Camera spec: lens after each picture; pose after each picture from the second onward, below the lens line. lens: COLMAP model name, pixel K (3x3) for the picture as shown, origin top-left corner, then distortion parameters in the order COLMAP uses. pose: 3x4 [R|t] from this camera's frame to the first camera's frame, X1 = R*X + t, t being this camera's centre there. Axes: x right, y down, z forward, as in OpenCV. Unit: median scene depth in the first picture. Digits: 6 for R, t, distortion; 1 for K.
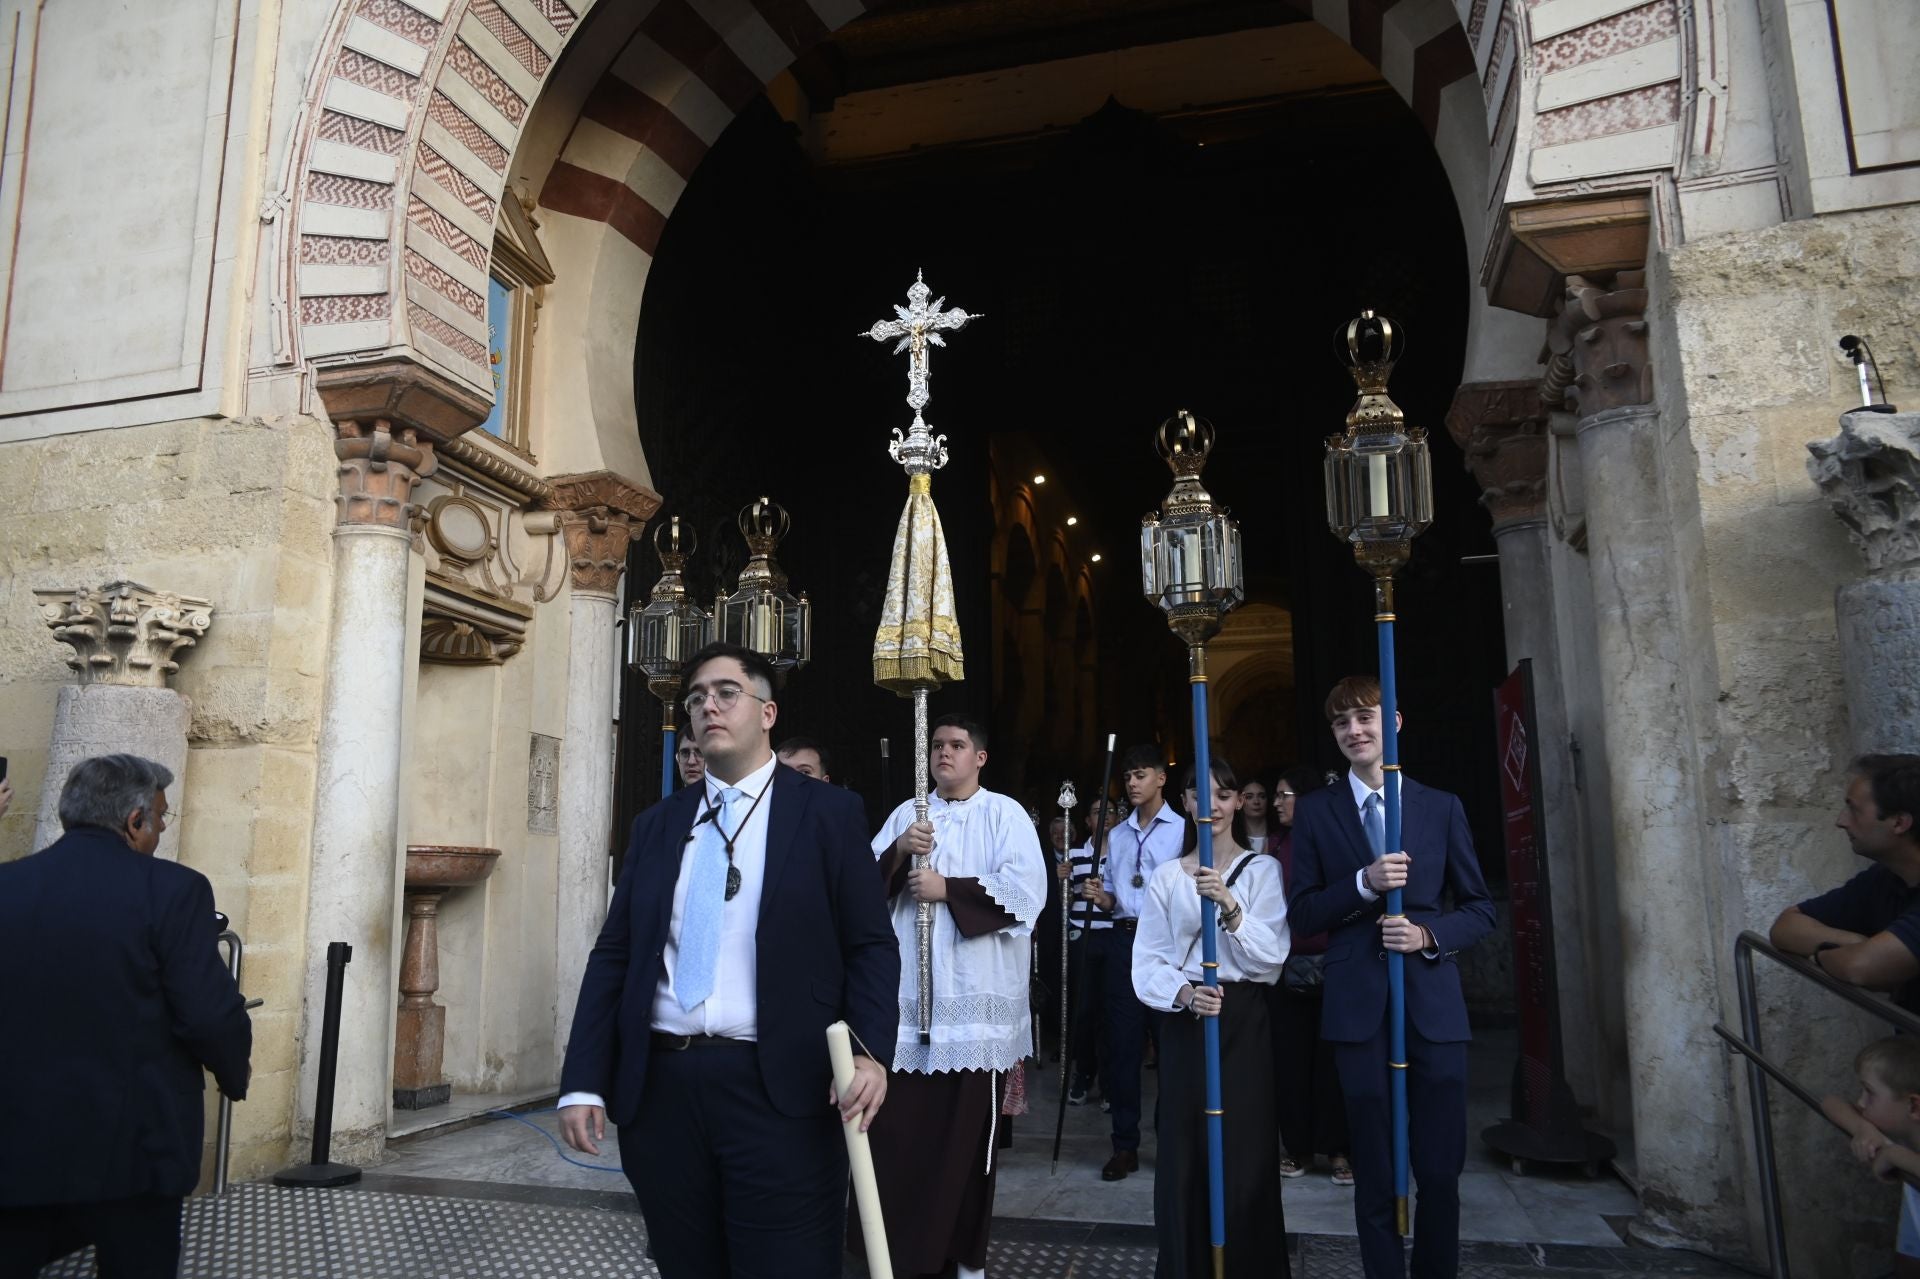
lens RADIAL K [[1297.4, 0, 960.0], [0, 1297.4, 639.5], [0, 0, 1]] dist [-0.123682, 0.096995]
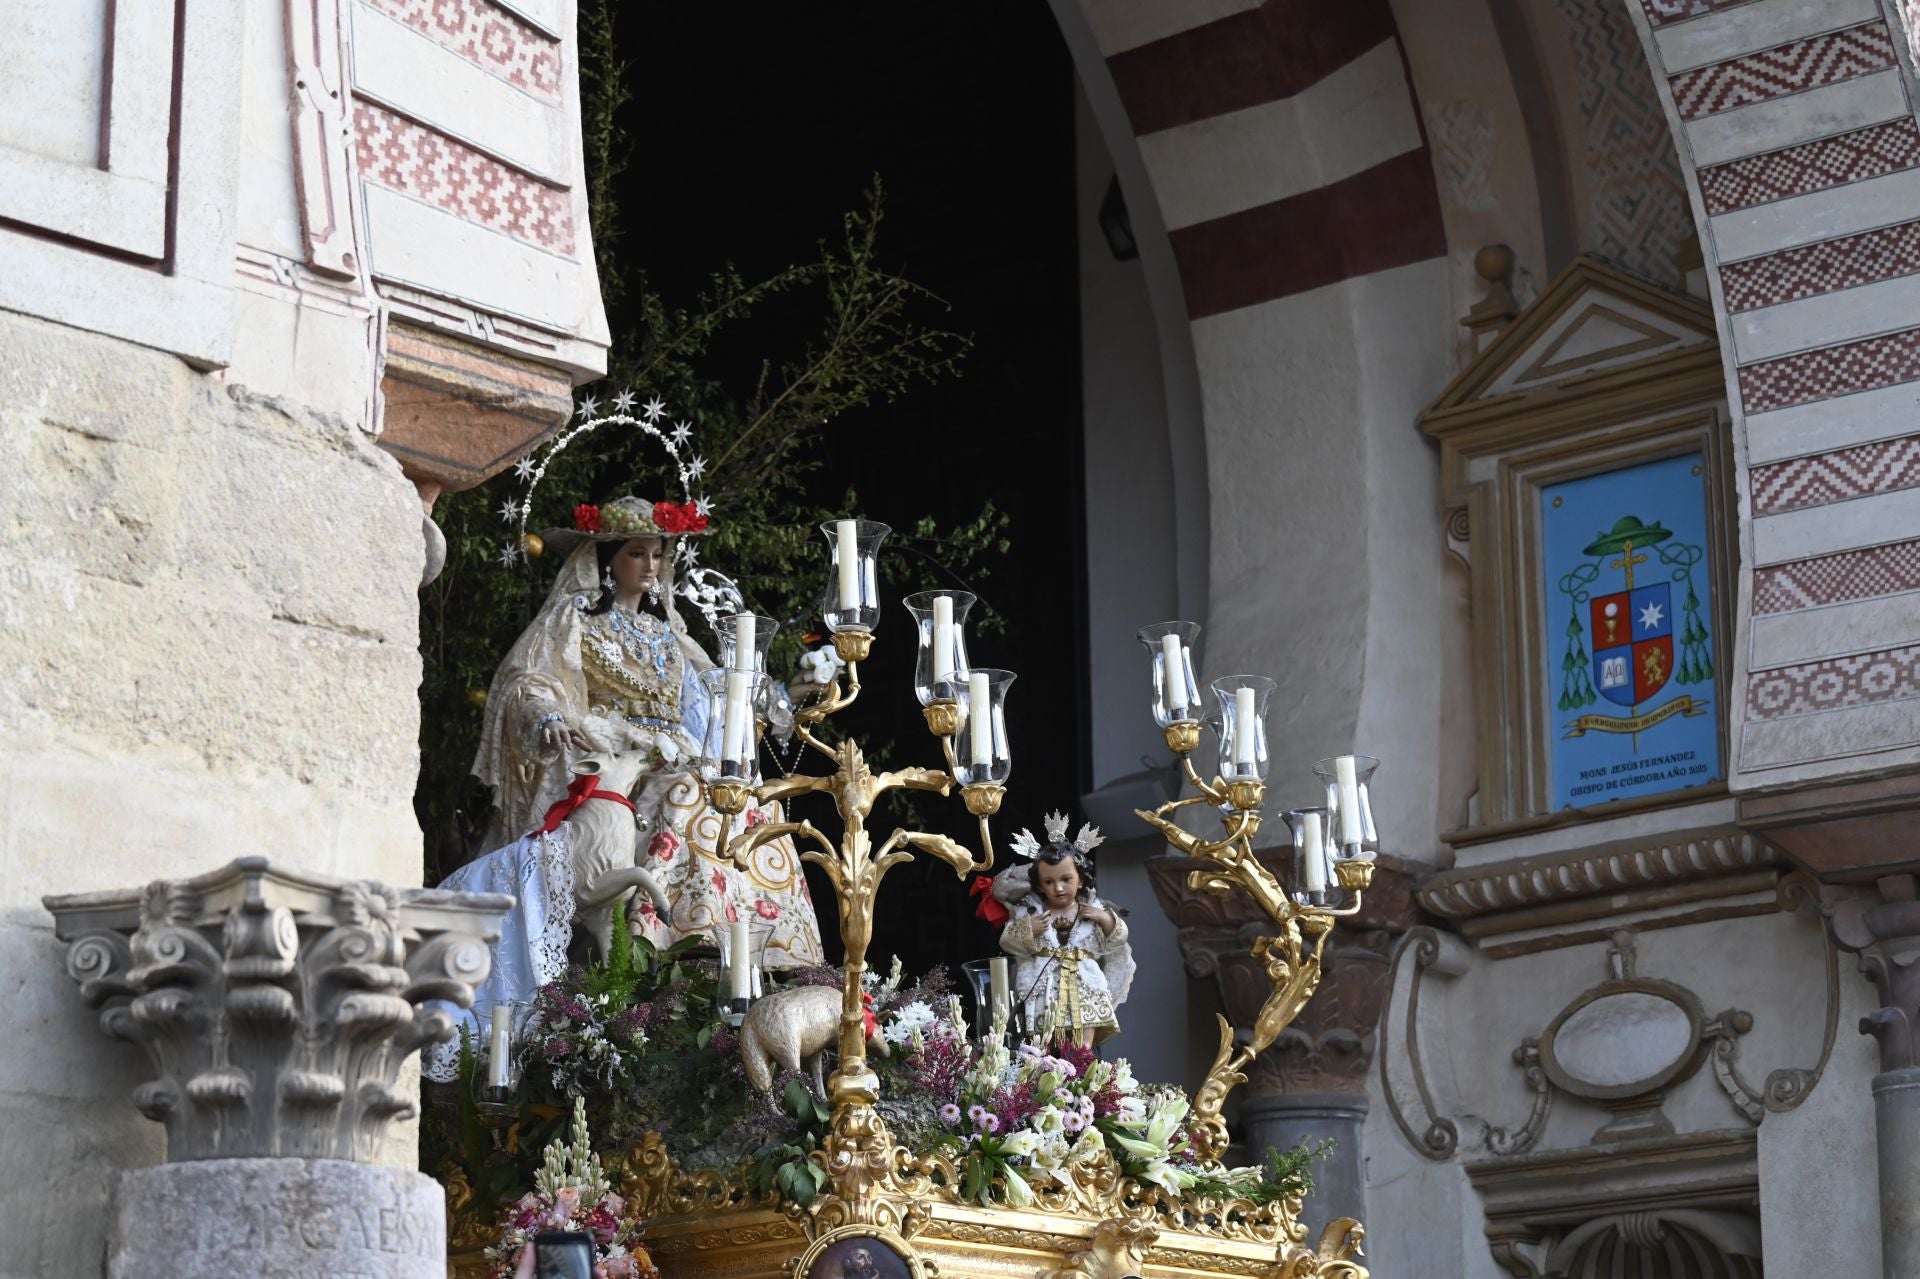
lens RADIAL K [[4523.6, 0, 960.0], [0, 4523.6, 639.5], [0, 0, 1]] dist [-0.051934, -0.142100]
pose [[0.472862, 0.218374, 0.853648, -1.924644], [-0.152571, 0.974461, -0.164766, 0.083360], [-0.867827, -0.052330, 0.494103, 0.264310]]
